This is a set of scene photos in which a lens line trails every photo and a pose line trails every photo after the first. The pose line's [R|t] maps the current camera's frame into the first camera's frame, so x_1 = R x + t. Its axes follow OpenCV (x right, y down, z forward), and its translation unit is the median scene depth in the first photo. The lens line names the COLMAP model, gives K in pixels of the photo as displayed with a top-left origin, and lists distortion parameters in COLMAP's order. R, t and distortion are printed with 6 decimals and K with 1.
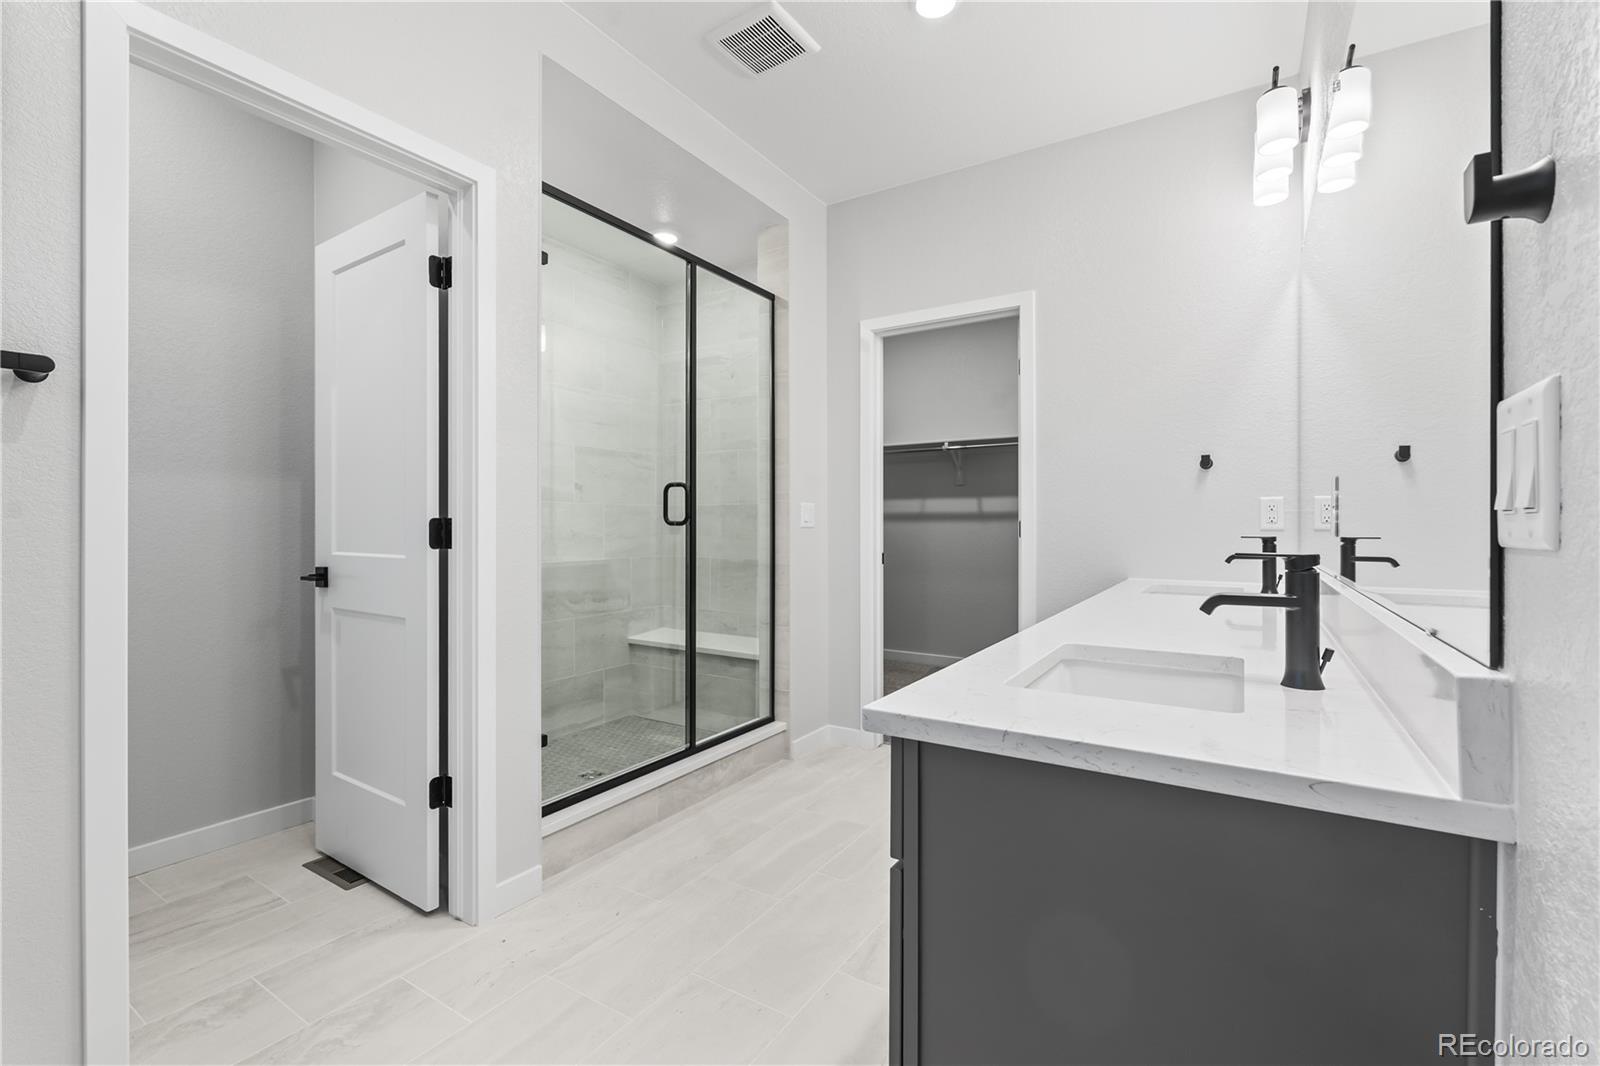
lens RADIAL K [[711.7, 0, 797.4], [0, 711.7, 526.5], [0, 0, 1]] dist [-0.005275, 0.000121]
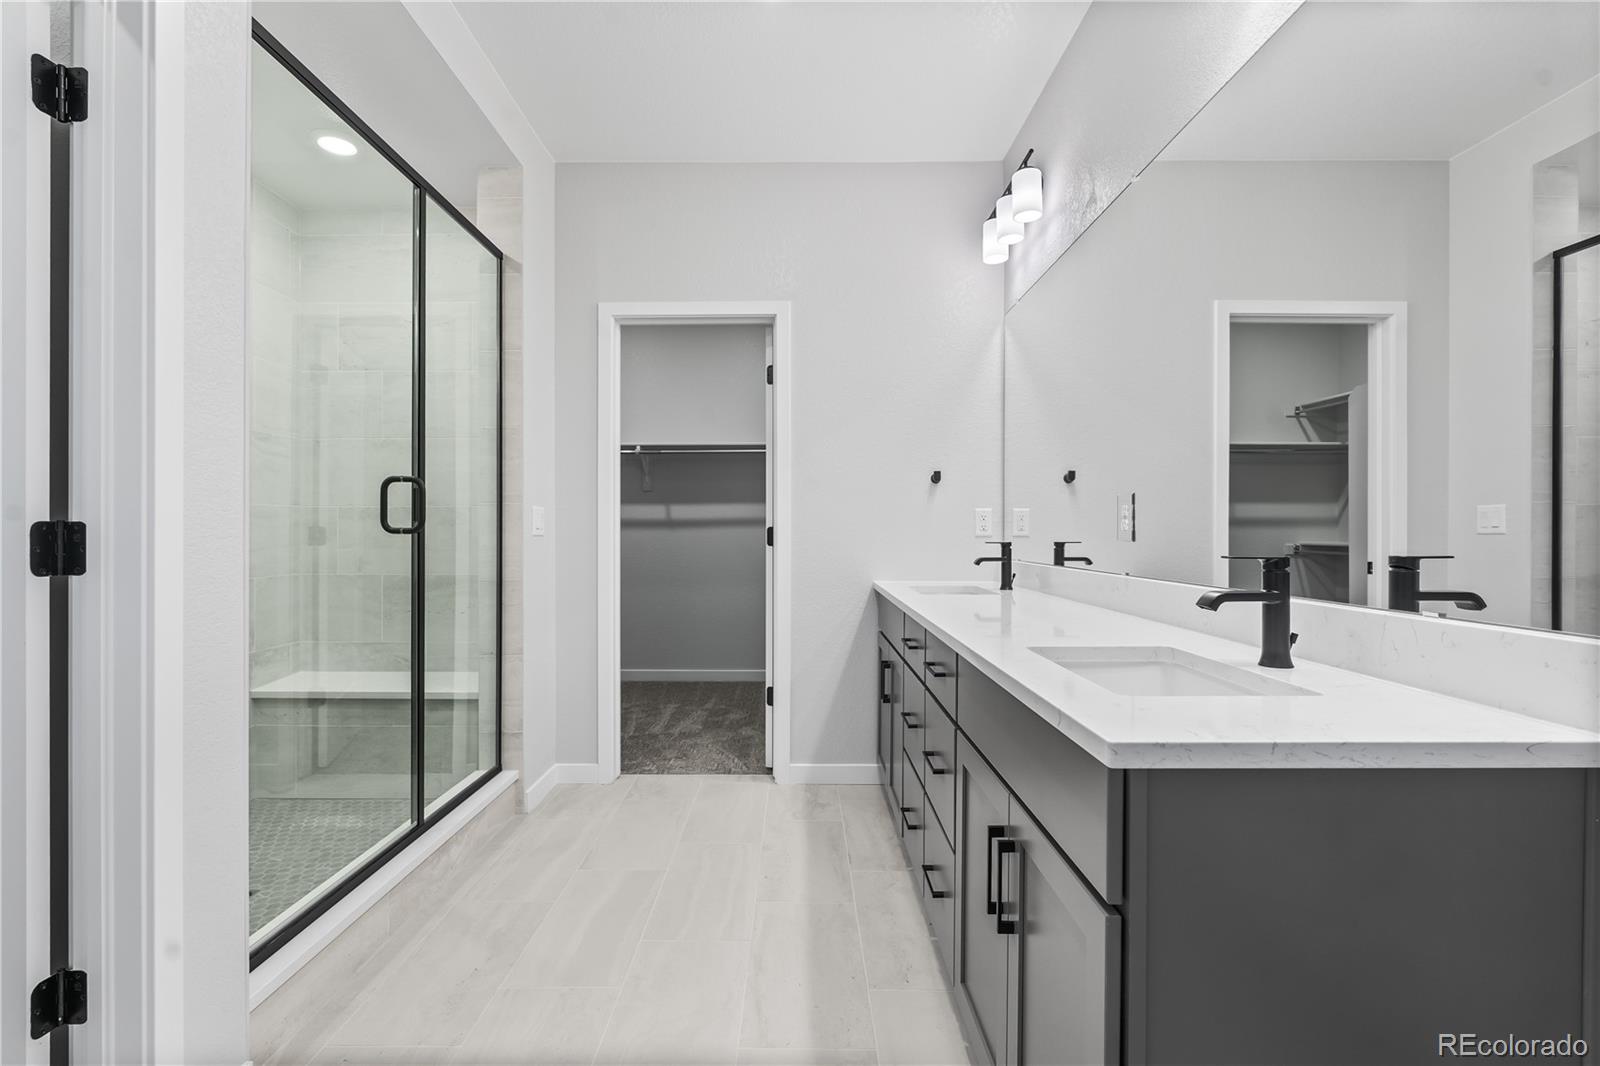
lens RADIAL K [[711.7, 0, 800.3], [0, 711.7, 534.3], [0, 0, 1]] dist [-0.005275, 0.000121]
pose [[0.844628, -0.002711, 0.535346, -0.186327], [0.002330, 0.999996, 0.001387, -0.000819], [-0.535348, 0.000076, 0.844632, 0.124668]]
